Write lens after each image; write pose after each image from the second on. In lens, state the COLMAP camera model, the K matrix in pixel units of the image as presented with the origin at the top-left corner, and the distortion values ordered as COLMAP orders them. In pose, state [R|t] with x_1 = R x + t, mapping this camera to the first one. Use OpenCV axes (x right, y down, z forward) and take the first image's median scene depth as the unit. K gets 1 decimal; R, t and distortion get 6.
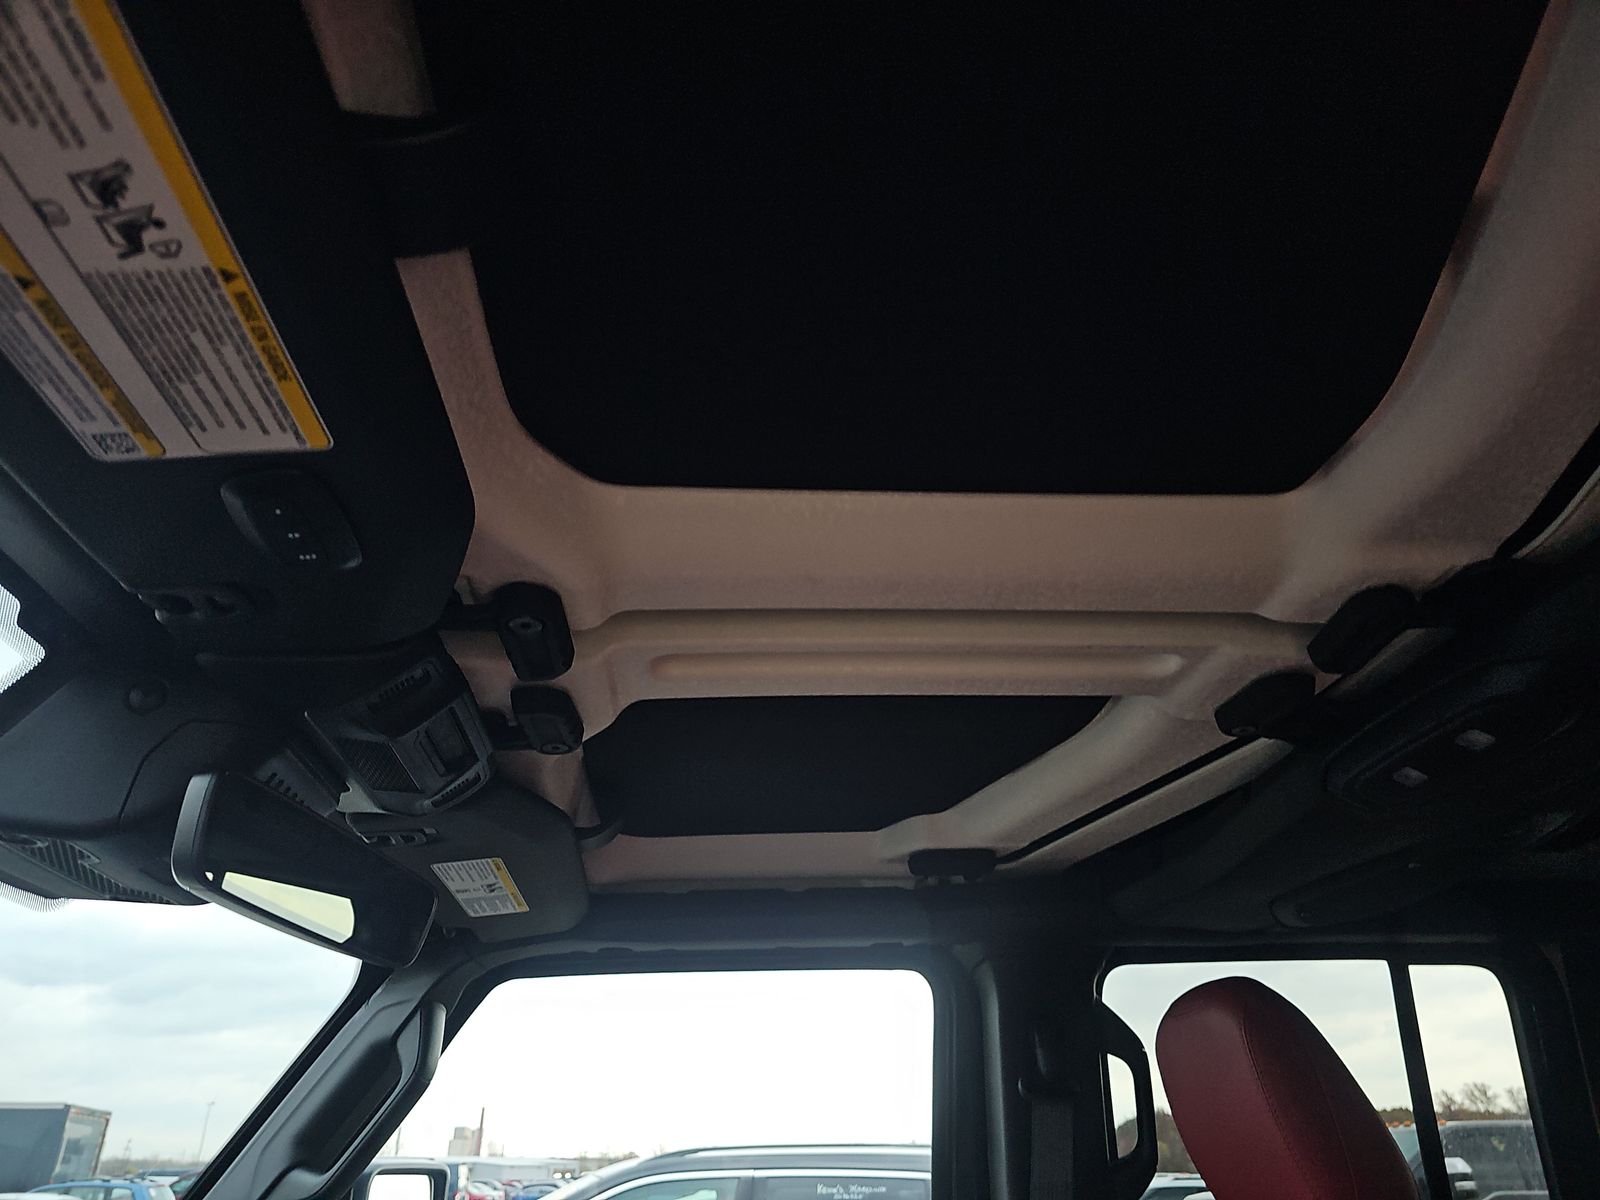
lens RADIAL K [[1081.7, 0, 808.9], [0, 1081.7, 617.1], [0, 0, 1]] dist [0.049148, -0.049520]
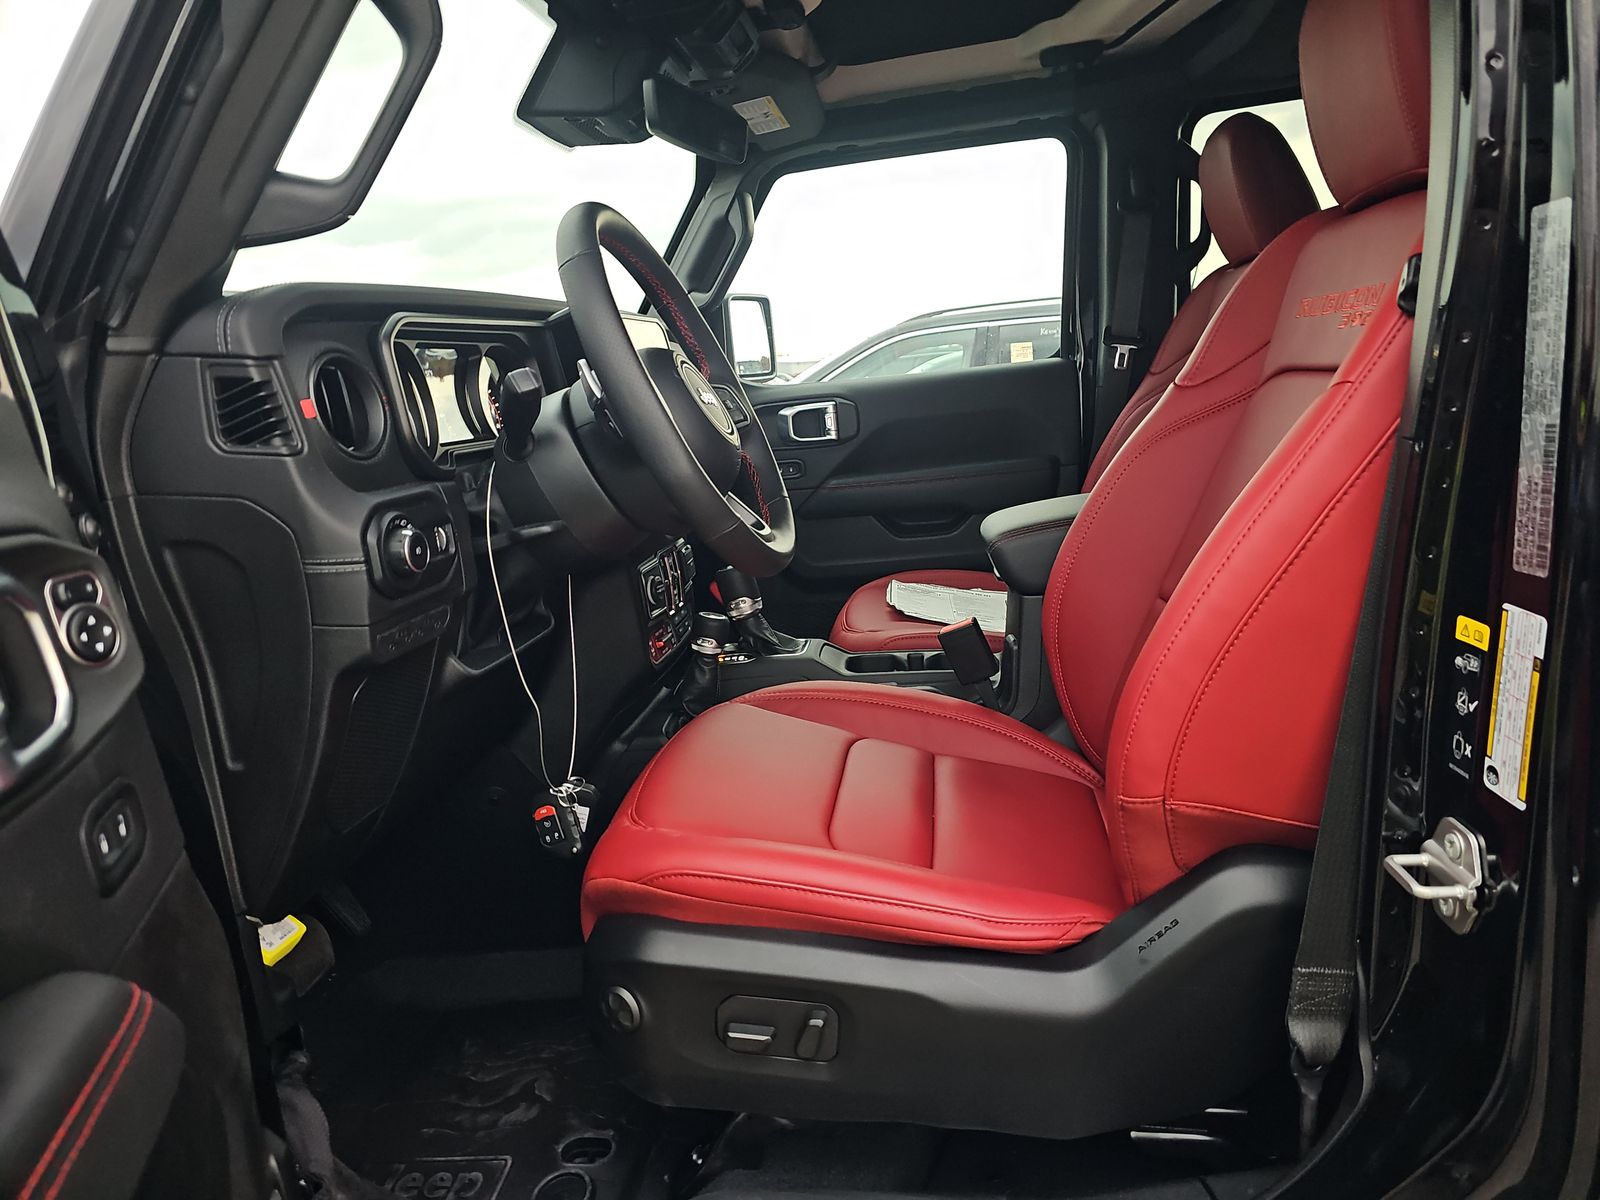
lens RADIAL K [[1081.7, 0, 808.9], [0, 1081.7, 617.1], [0, 0, 1]] dist [0.049148, -0.049520]
pose [[0.971492, -0.017474, -0.236427, 0.130972], [0.165694, 0.763302, 0.624432, -0.168813], [0.169554, -0.645806, 0.744437, -0.625659]]
